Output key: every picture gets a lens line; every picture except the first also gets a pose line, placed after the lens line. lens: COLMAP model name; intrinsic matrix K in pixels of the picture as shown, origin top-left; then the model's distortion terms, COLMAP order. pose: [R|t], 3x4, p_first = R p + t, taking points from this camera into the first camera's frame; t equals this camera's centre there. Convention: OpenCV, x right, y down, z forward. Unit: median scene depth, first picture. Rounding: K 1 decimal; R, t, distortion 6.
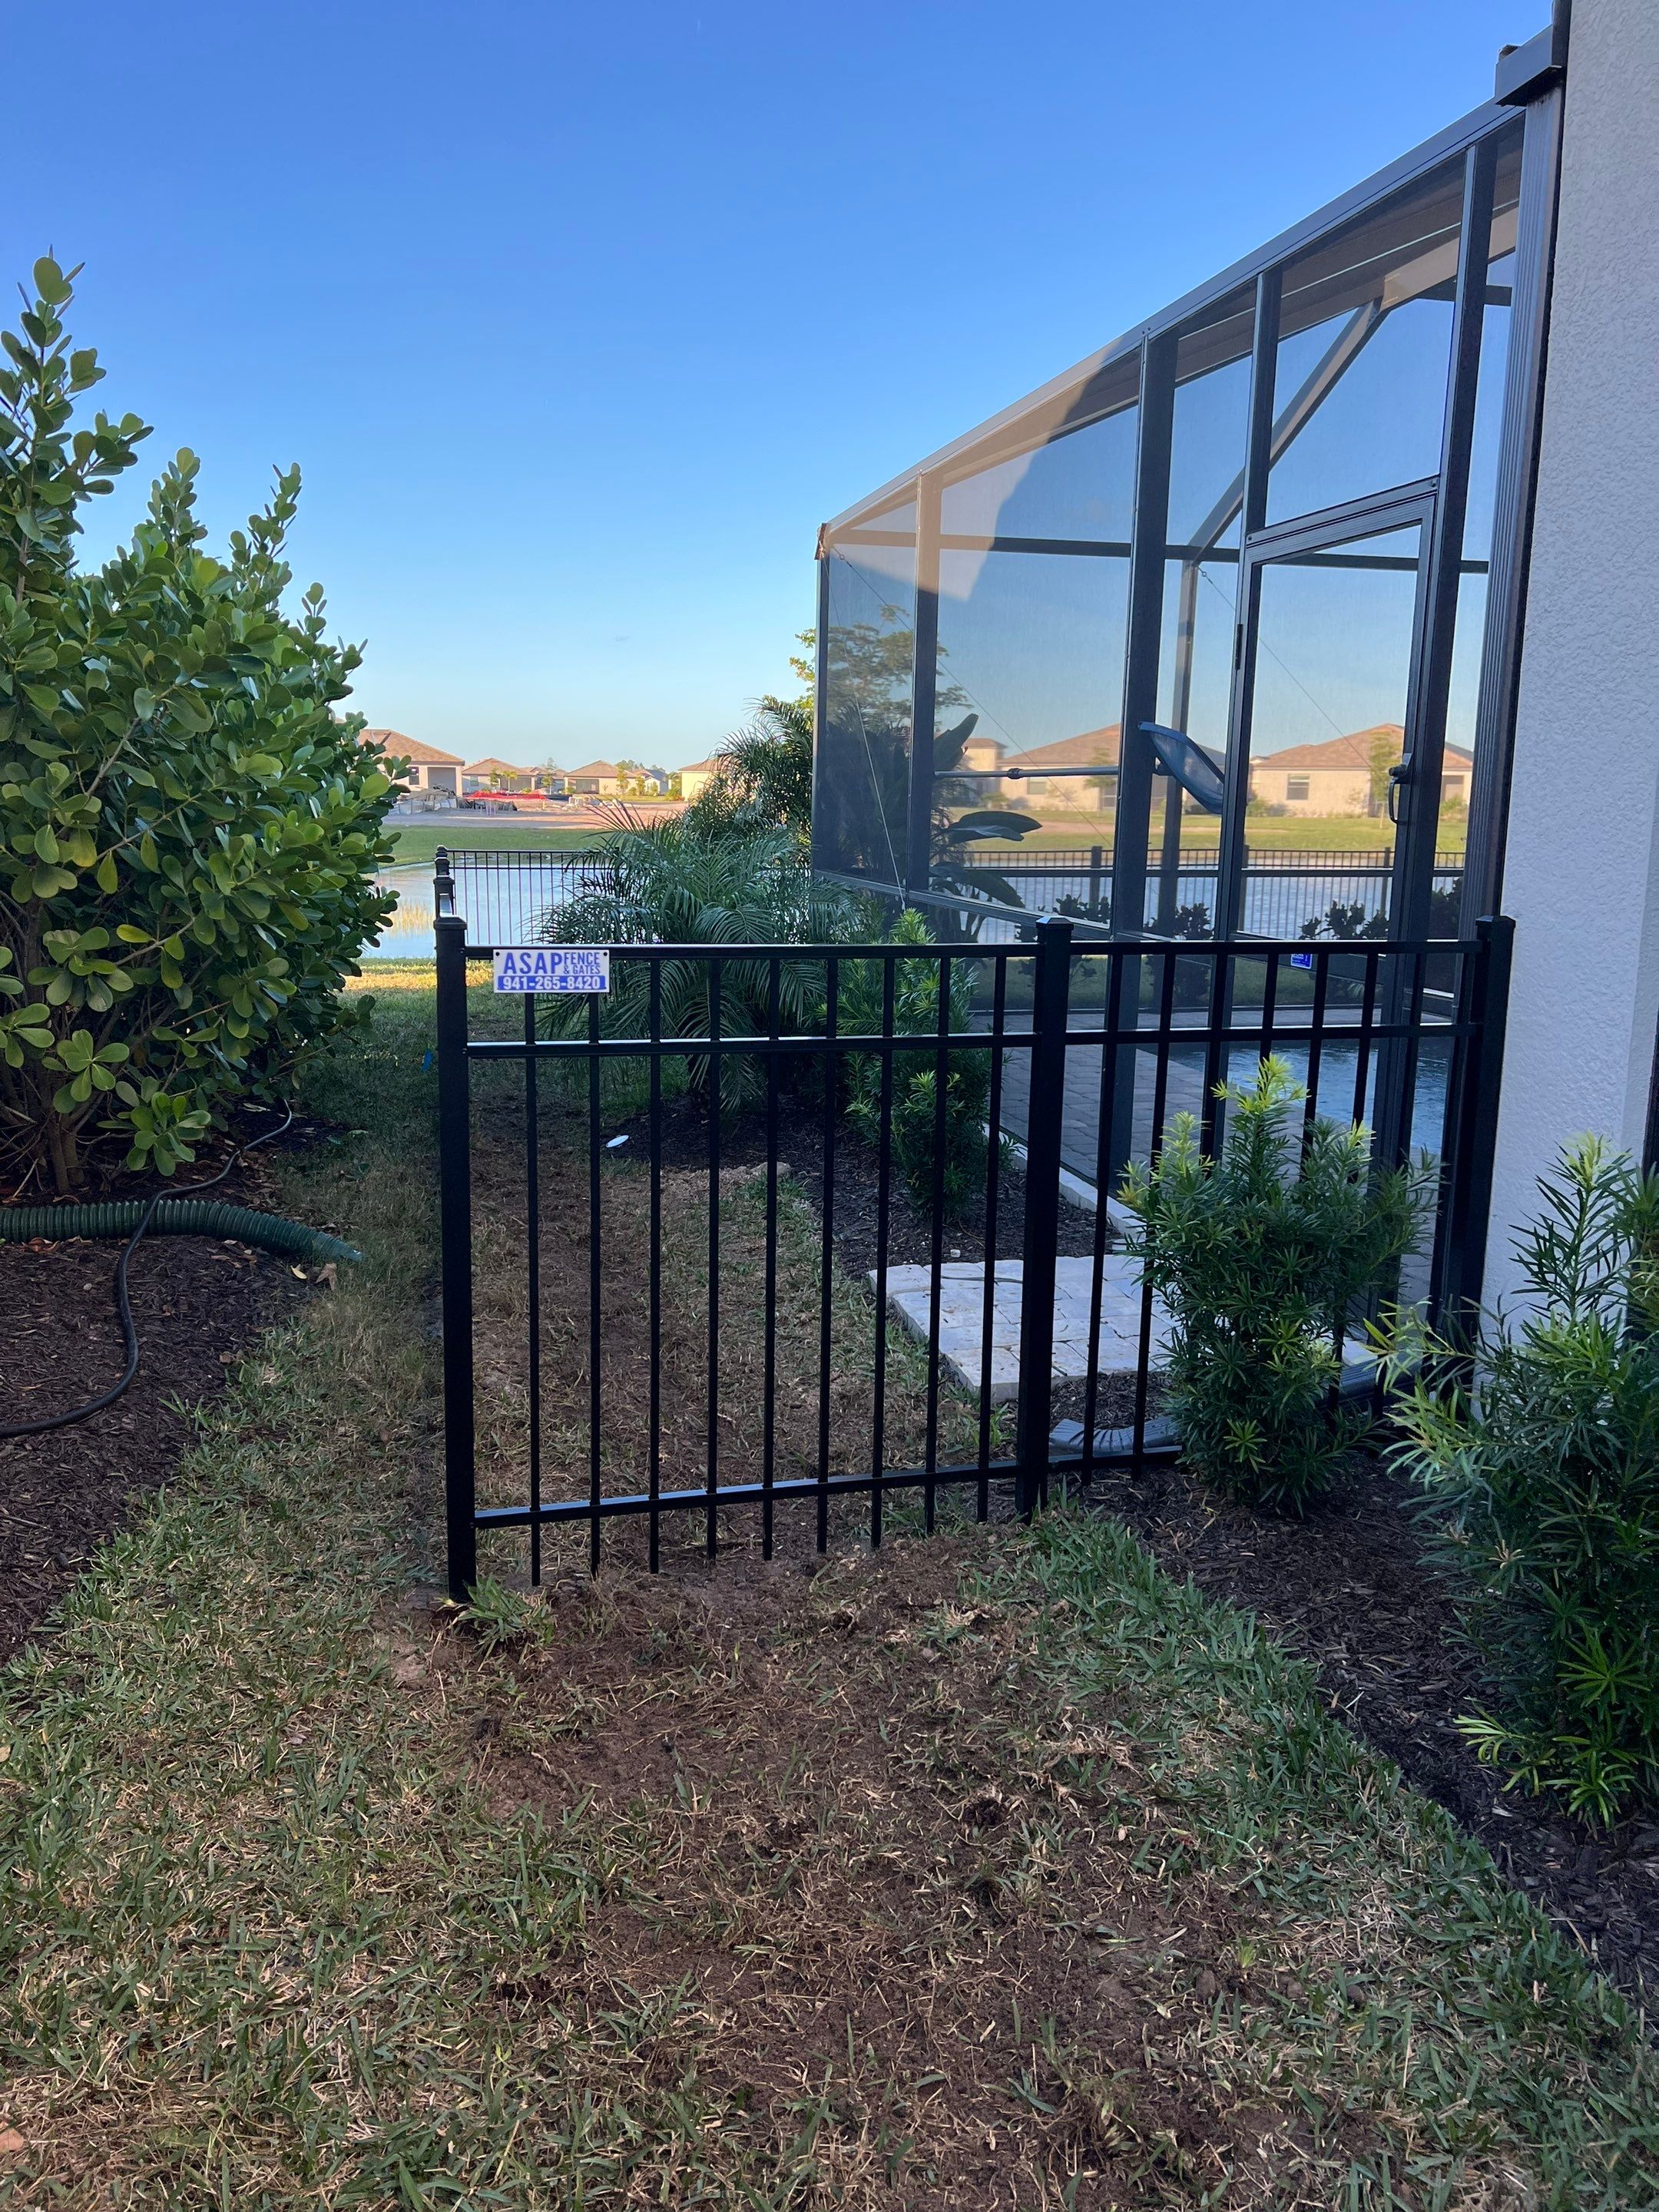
lens RADIAL K [[1663.4, 0, 825.0], [0, 1663.4, 1080.9], [0, 0, 1]] dist [-0.011783, -0.002632]
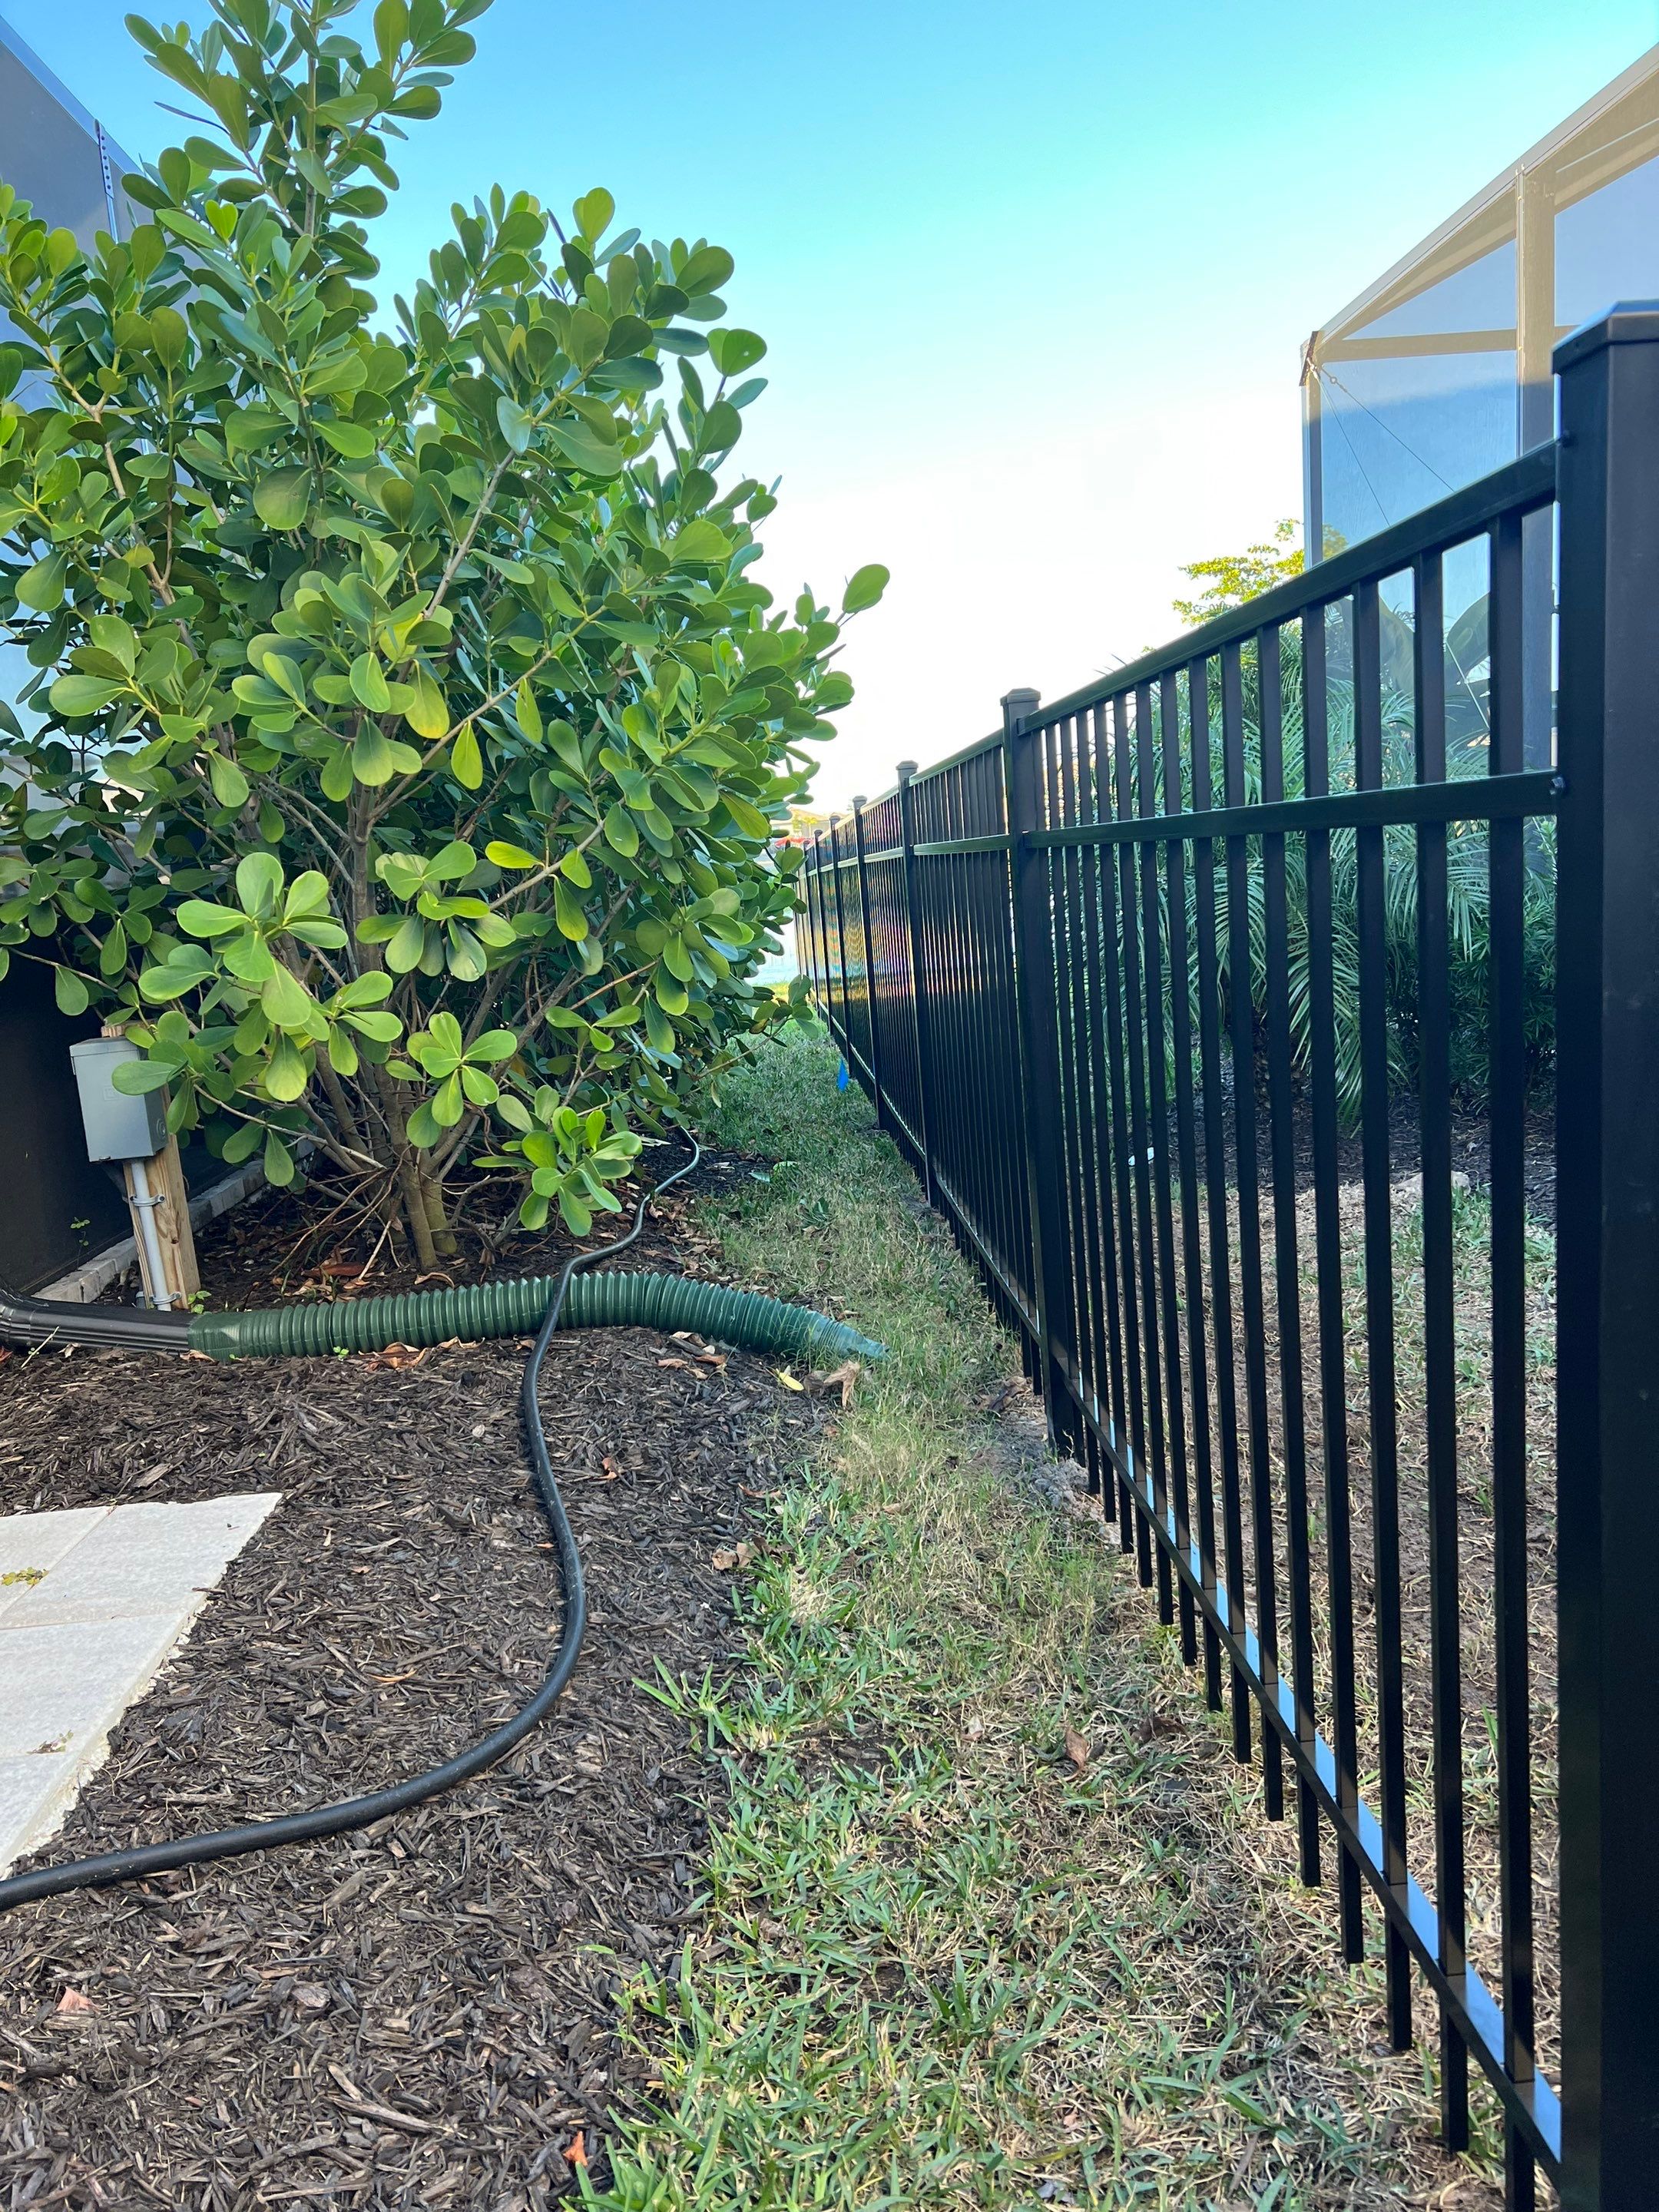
lens RADIAL K [[1651.5, 0, 829.5], [0, 1651.5, 1106.0], [0, 0, 1]] dist [0.089335, -0.194857]
pose [[0.980978, -0.062452, -0.183801, -0.188760], [0.061790, 0.998046, -0.009334, 0.019499], [0.184025, -0.002201, 0.982919, 0.404439]]
